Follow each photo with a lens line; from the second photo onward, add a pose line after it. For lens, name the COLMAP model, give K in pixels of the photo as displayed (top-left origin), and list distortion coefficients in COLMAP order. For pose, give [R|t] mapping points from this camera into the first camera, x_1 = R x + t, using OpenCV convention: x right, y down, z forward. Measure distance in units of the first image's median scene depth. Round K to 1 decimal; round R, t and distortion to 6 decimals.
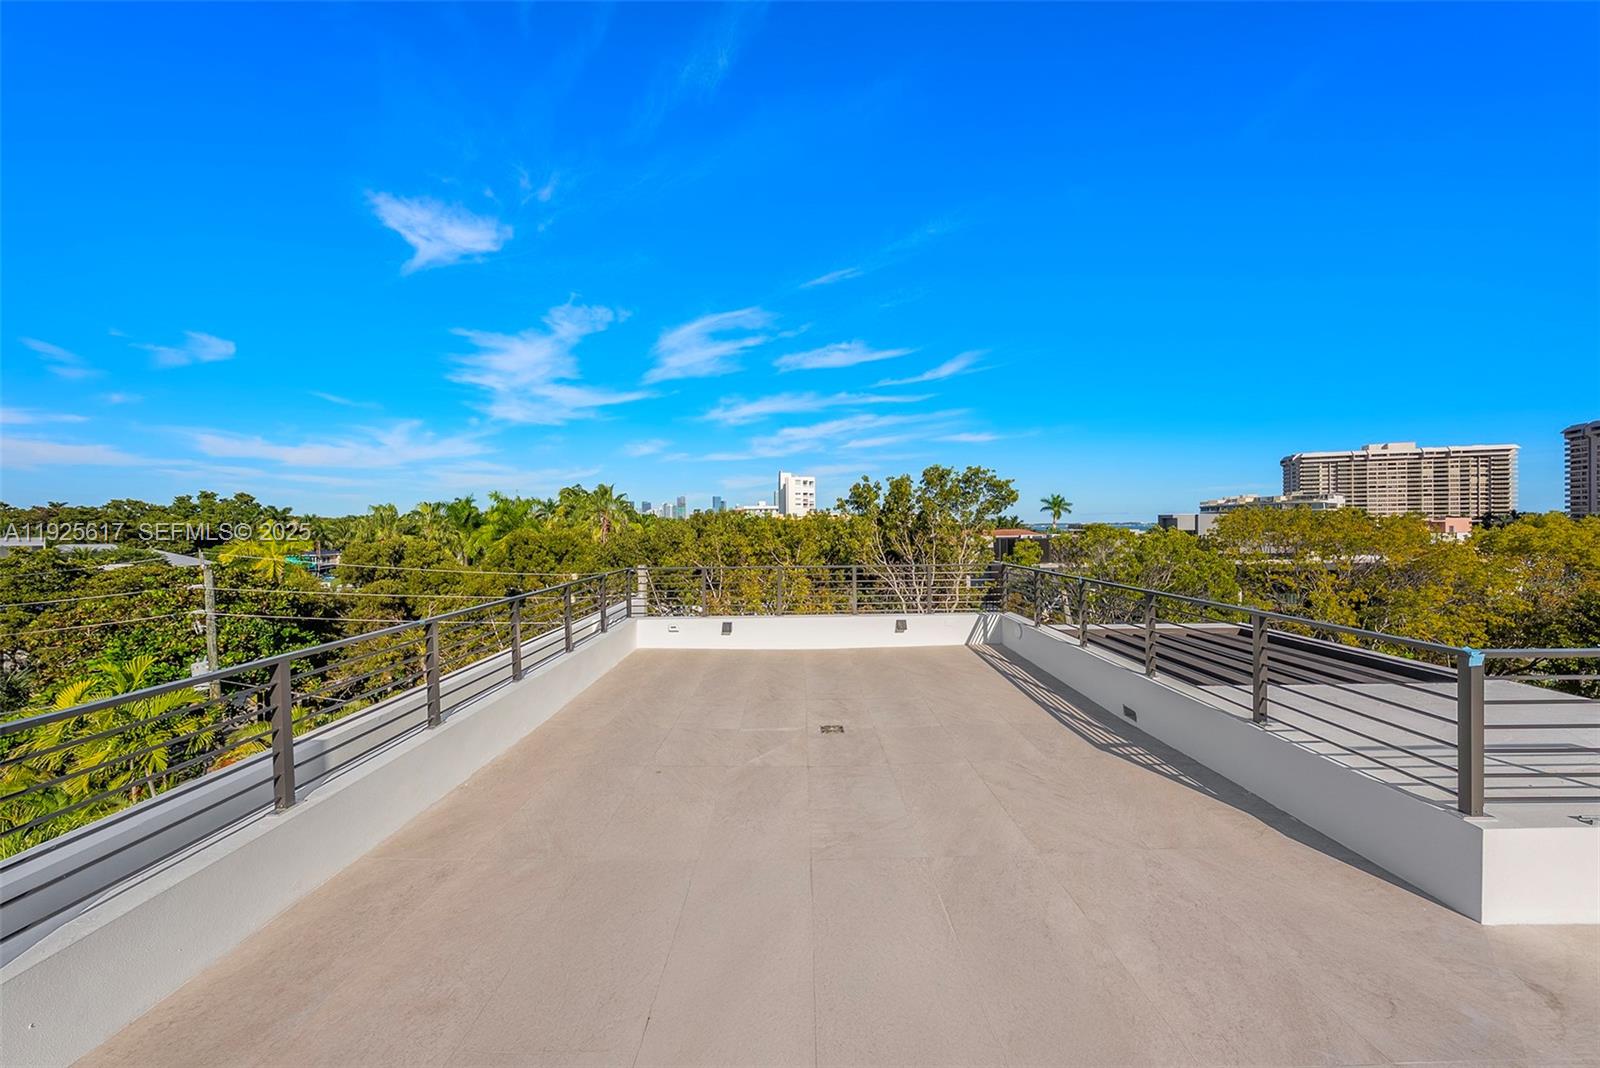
lens RADIAL K [[556.5, 0, 802.9], [0, 556.5, 534.6], [0, 0, 1]] dist [0.001092, -0.000158]
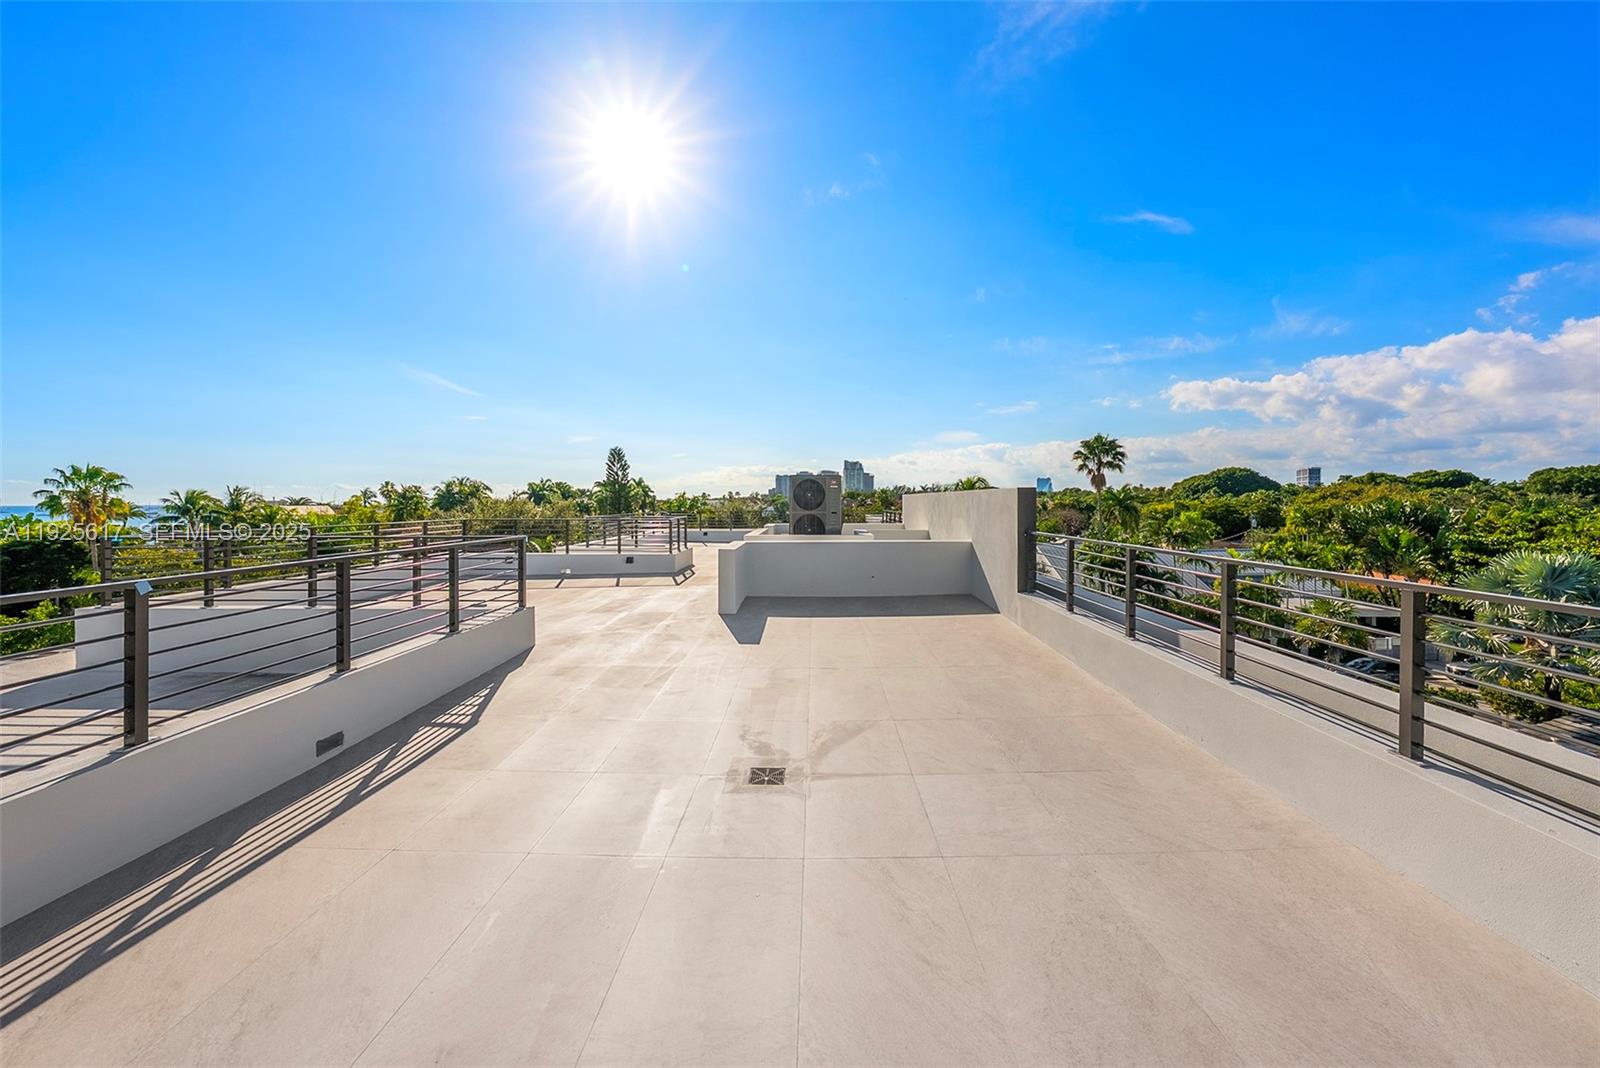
lens RADIAL K [[556.5, 0, 810.1], [0, 556.5, 499.4], [0, 0, 1]] dist [0.001092, -0.000158]
pose [[-0.999862, 0.009129, 0.013907, -0.004876], [0.009336, 0.999846, 0.014894, 0.023491], [-0.013769, 0.015021, -0.999792, 1.761190]]
